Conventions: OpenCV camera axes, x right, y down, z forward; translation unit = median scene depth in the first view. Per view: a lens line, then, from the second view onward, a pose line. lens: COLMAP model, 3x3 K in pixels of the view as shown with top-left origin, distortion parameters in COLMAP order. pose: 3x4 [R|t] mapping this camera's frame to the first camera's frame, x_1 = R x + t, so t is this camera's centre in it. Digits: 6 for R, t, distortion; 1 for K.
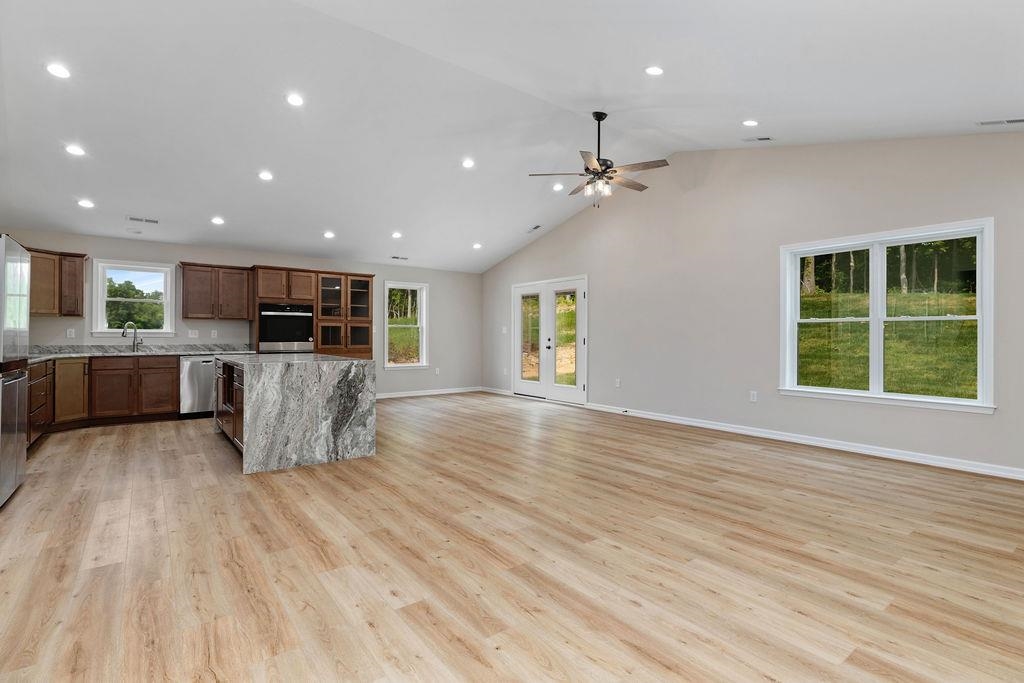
lens RADIAL K [[483.8, 0, 510.4], [0, 483.8, 336.5], [0, 0, 1]] dist [-0.001746, -0.000214]
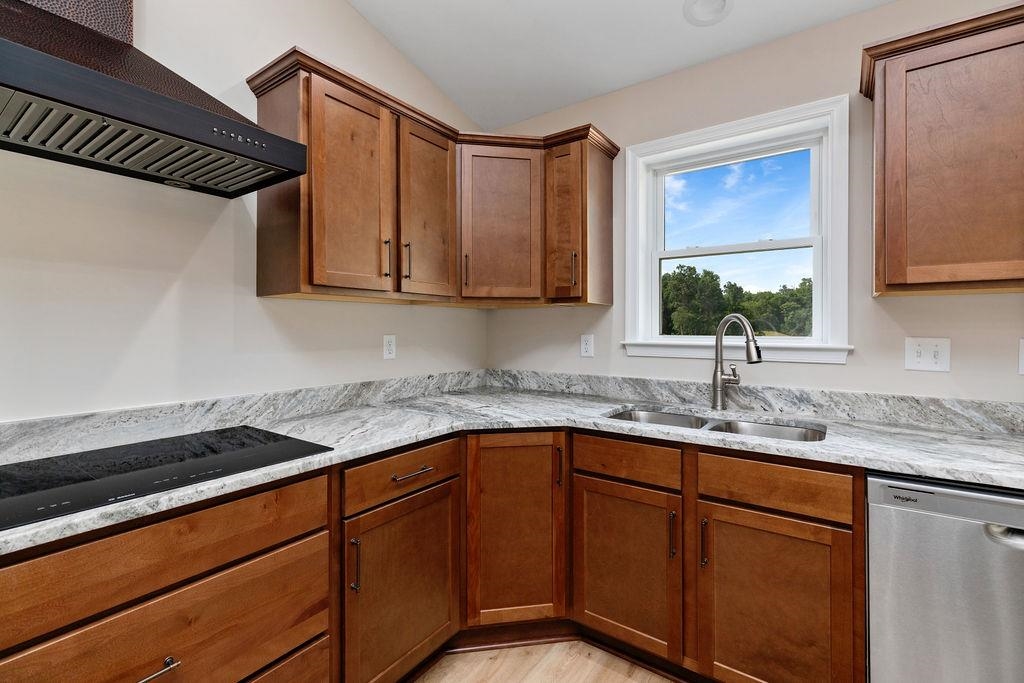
lens RADIAL K [[457.3, 0, 511.9], [0, 457.3, 328.9], [0, 0, 1]] dist [0.001600, 0.000070]
pose [[0.296858, -0.001794, -0.954920, -0.606237], [0.001468, 0.999998, -0.001422, -0.022082], [0.954920, -0.000980, 0.296860, 0.891780]]
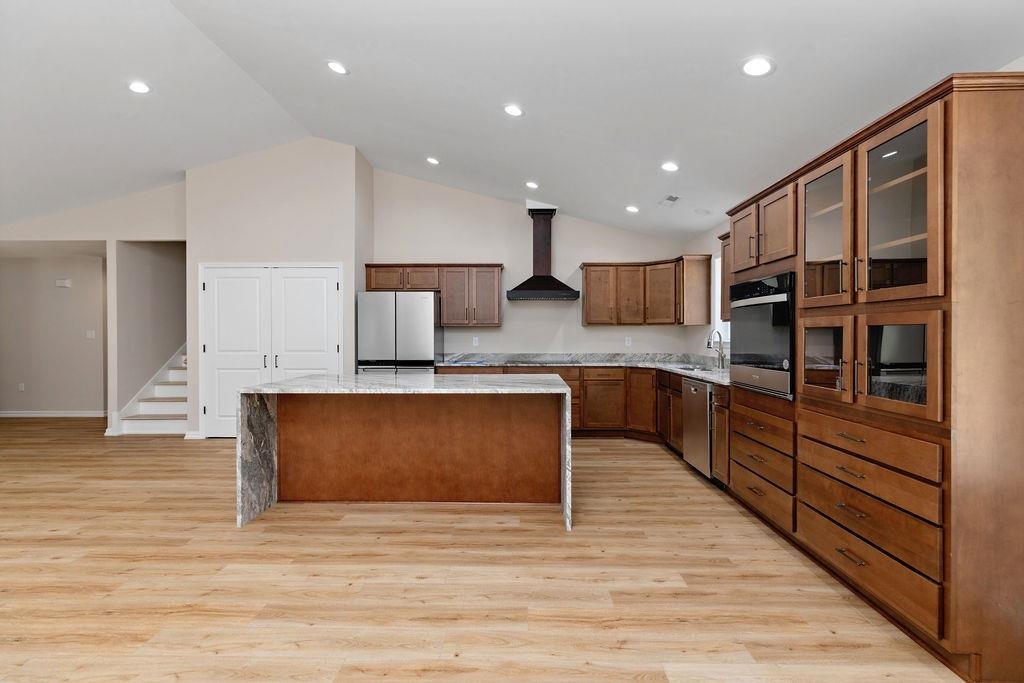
lens RADIAL K [[461.8, 0, 512.0], [0, 461.8, 335.0], [0, 0, 1]] dist [0.005013, 0.000325]
pose [[-0.619980, -0.001212, -0.784616, -0.004127], [0.000401, 0.999998, -0.001862, -0.020870], [0.784617, -0.001469, -0.619979, 1.354859]]
